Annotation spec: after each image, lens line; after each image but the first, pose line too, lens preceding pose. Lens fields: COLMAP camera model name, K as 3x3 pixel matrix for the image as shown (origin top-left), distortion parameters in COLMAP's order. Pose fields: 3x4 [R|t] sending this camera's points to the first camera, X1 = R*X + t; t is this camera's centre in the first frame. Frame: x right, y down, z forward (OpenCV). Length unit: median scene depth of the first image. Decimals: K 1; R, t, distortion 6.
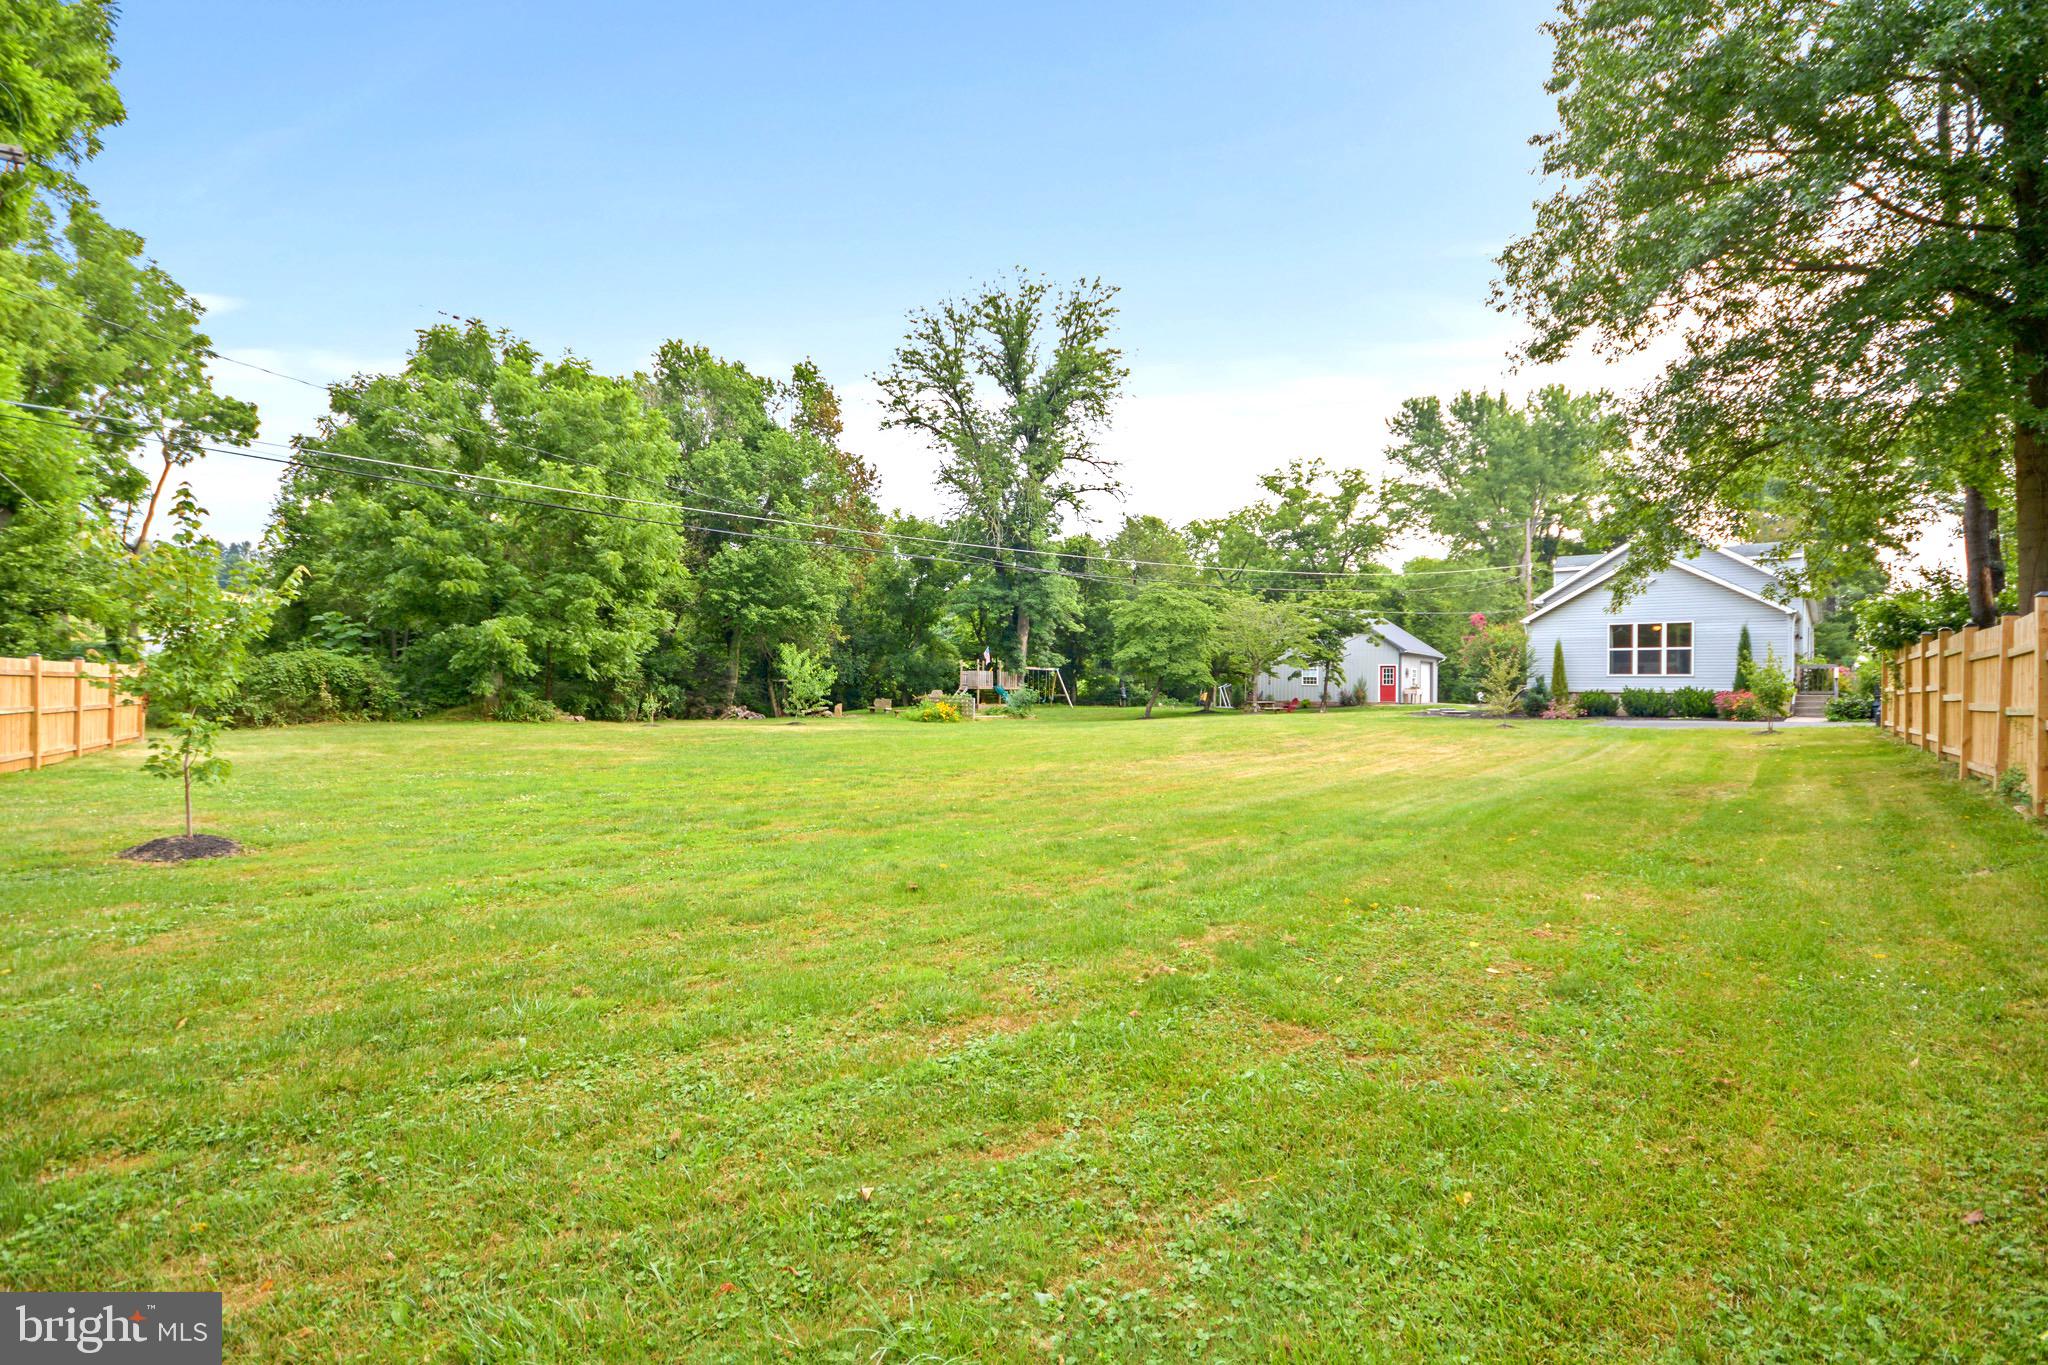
lens RADIAL K [[923.6, 0, 1032.2], [0, 923.6, 671.9], [0, 0, 1]] dist [0.006950, -0.000510]
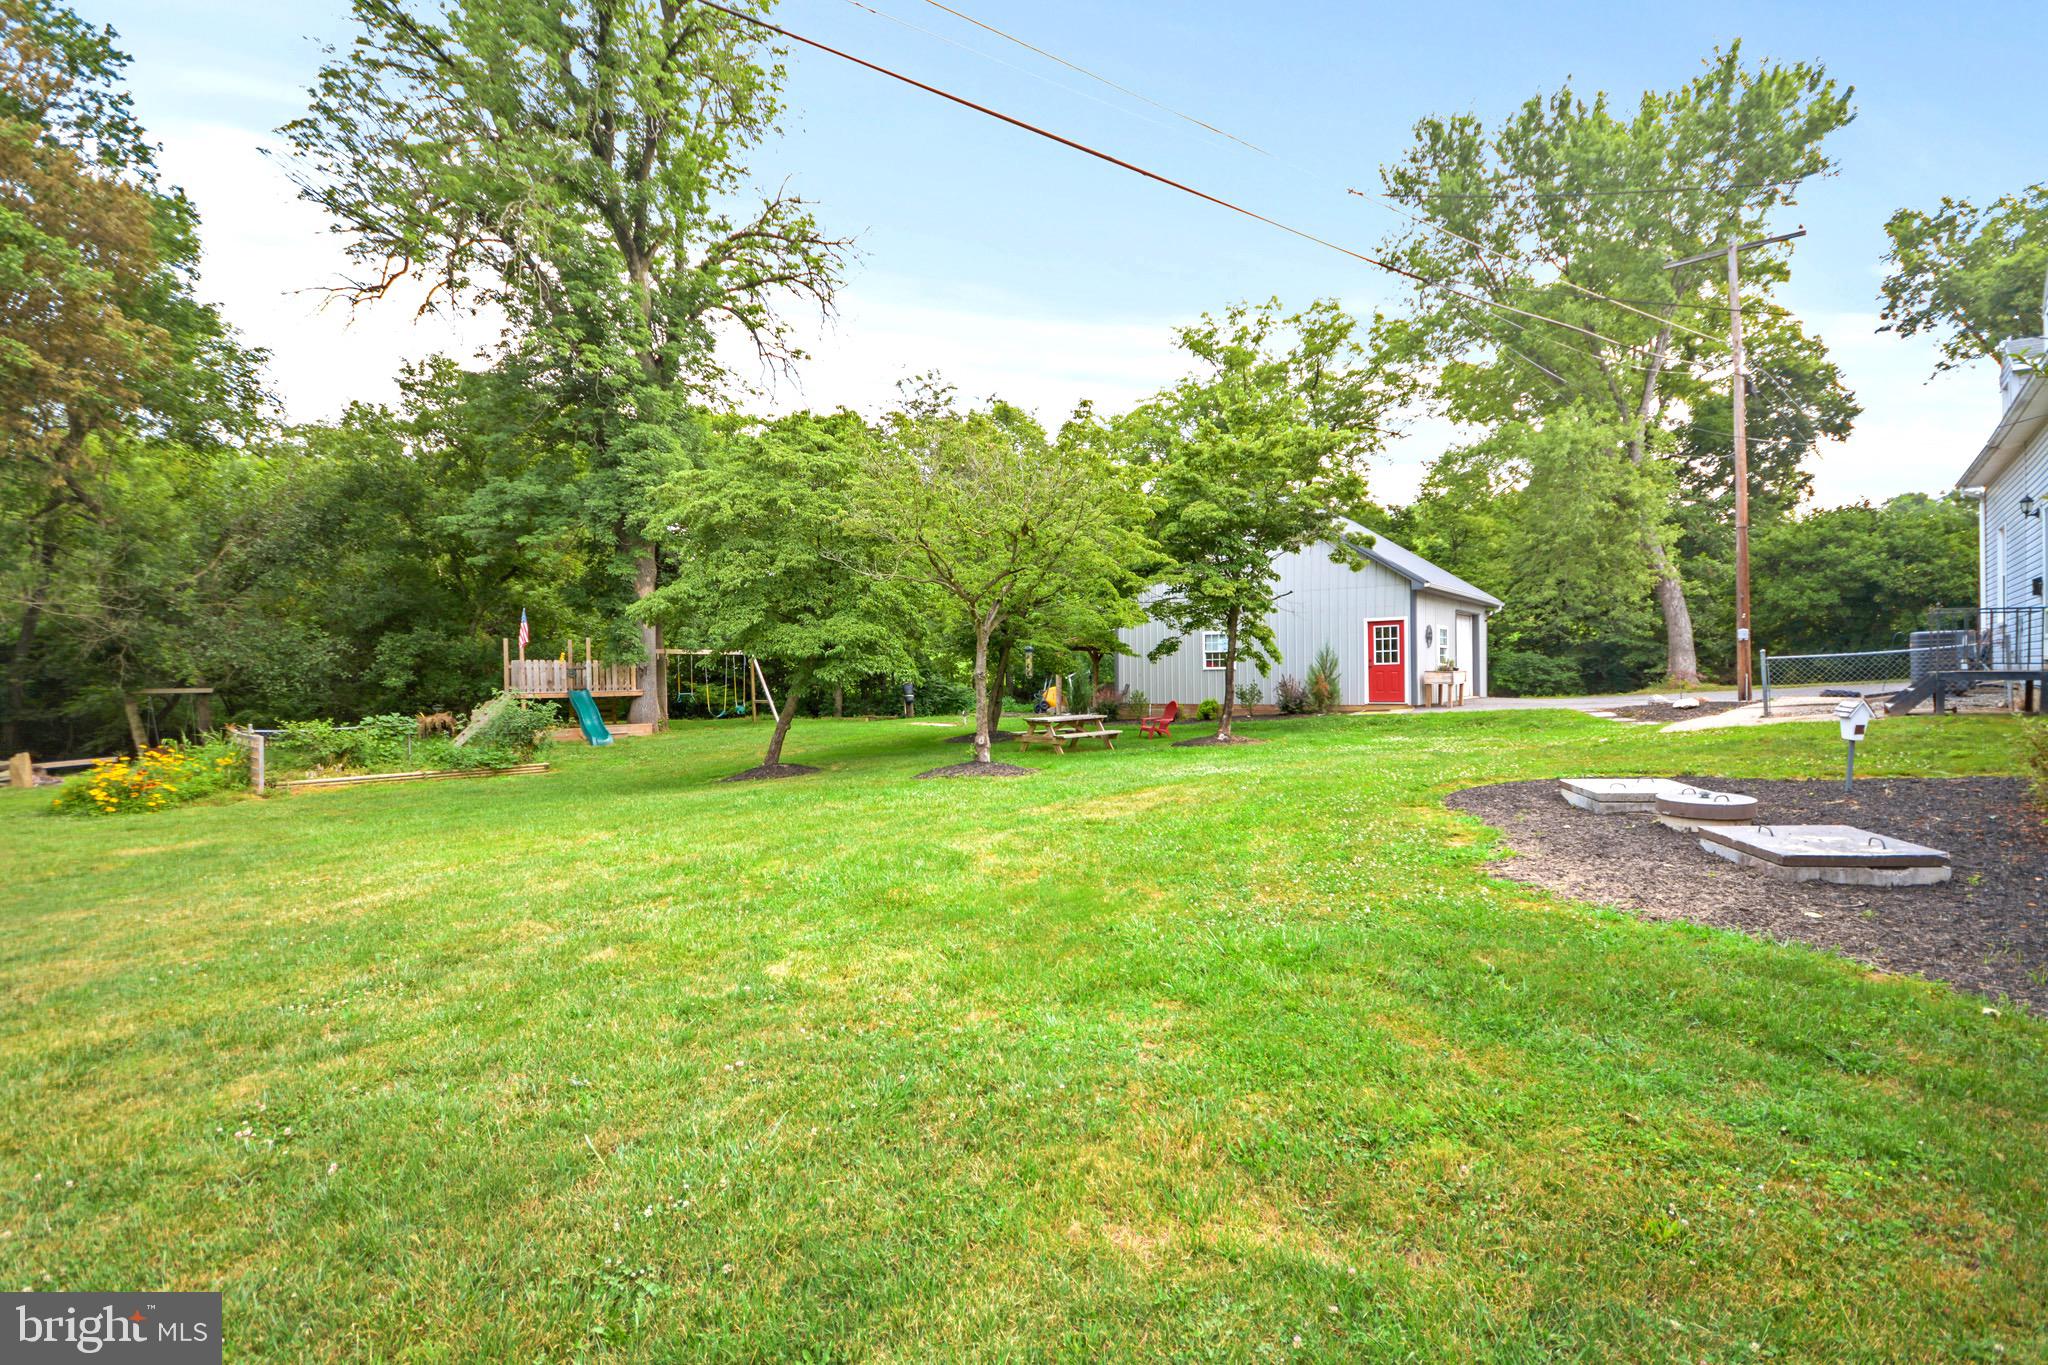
lens RADIAL K [[923.6, 0, 1027.4], [0, 923.6, 673.3], [0, 0, 1]] dist [0.006950, -0.000510]
pose [[0.999463, -0.030343, -0.012369, 0.218643], [0.030573, 0.999355, 0.018851, 0.004925], [0.011789, -0.019219, 0.999746, 0.556336]]
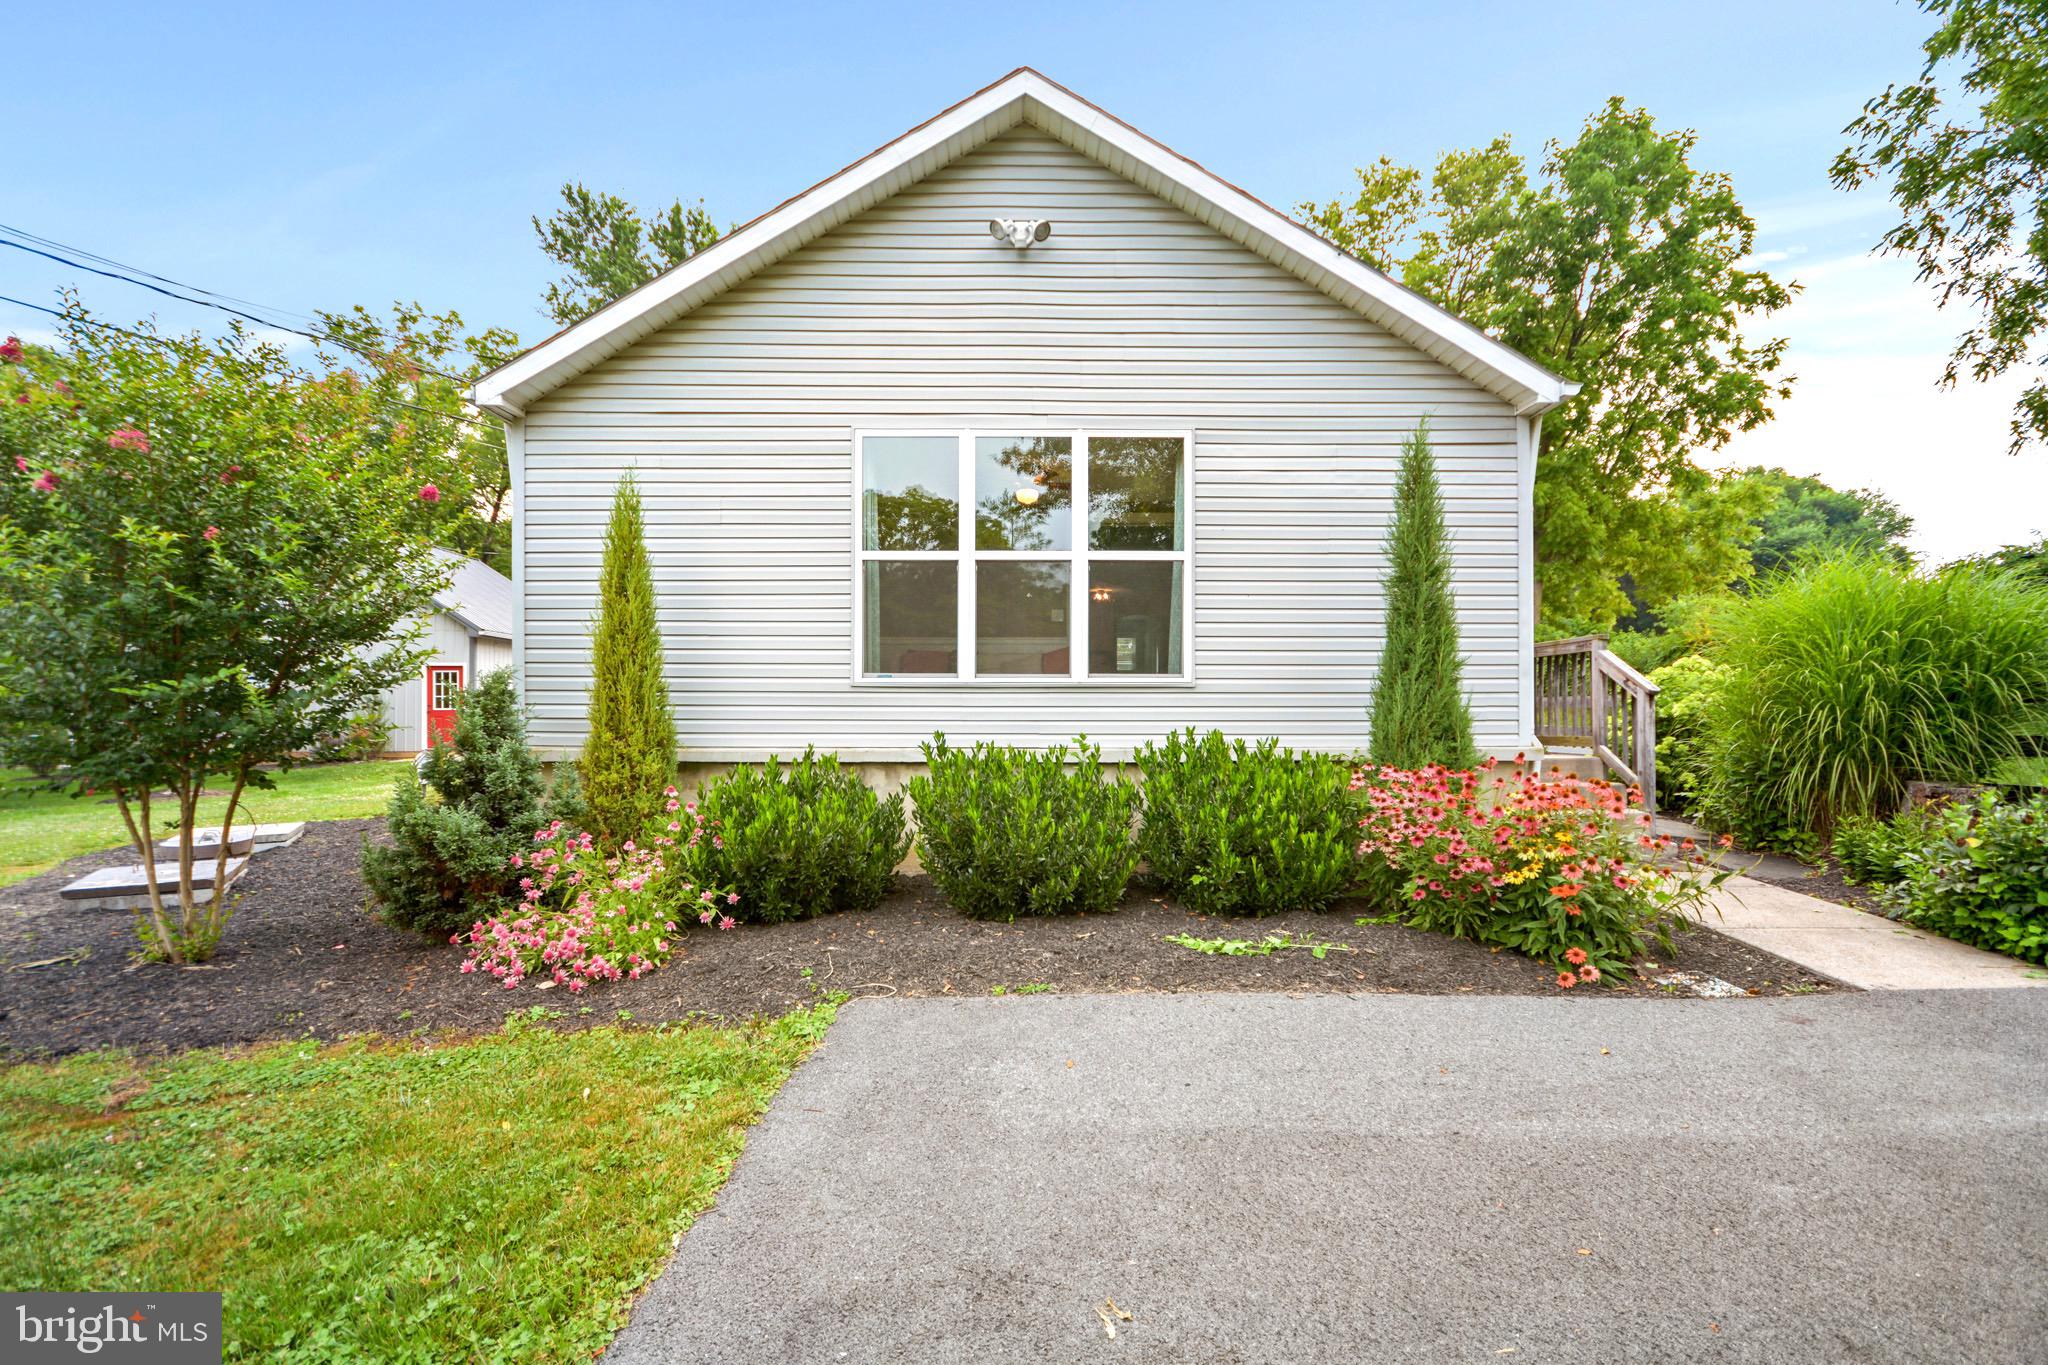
lens RADIAL K [[923.6, 0, 1013.5], [0, 923.6, 686.9], [0, 0, 1]] dist [0.006950, -0.000510]
pose [[0.769442, 0.001359, 0.638715, 0.311126], [-0.001453, 0.999999, -0.000378, 0.003107], [-0.638715, -0.000637, 0.769443, 0.493132]]
